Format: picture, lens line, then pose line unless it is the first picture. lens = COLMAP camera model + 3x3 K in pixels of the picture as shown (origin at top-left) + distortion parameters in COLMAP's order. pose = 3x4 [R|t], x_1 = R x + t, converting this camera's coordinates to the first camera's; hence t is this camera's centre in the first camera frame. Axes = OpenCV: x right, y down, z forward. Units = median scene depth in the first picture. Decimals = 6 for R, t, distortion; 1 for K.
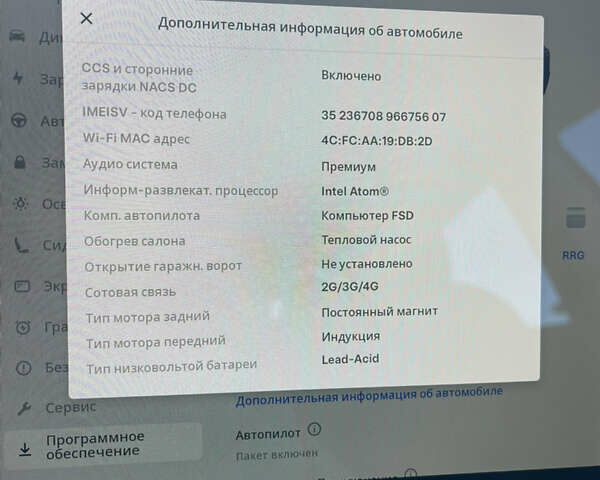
lens RADIAL K [[603.2, 0, 302.9], [0, 603.2, 238.3], [0, 0, 1]] dist [0.037682, -0.010629]
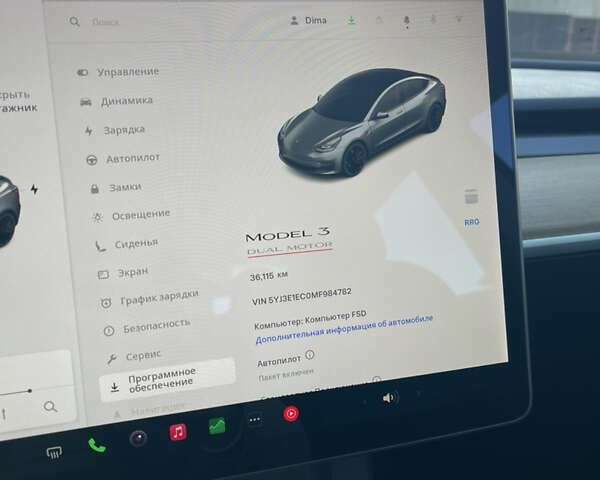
lens RADIAL K [[603.2, 0, 302.9], [0, 603.2, 238.3], [0, 0, 1]] dist [0.037682, -0.010629]
pose [[0.990067, -0.087225, 0.110273, -0.141390], [0.086386, 0.996185, 0.012365, 0.015764], [-0.110930, -0.002716, 0.993824, -0.473209]]
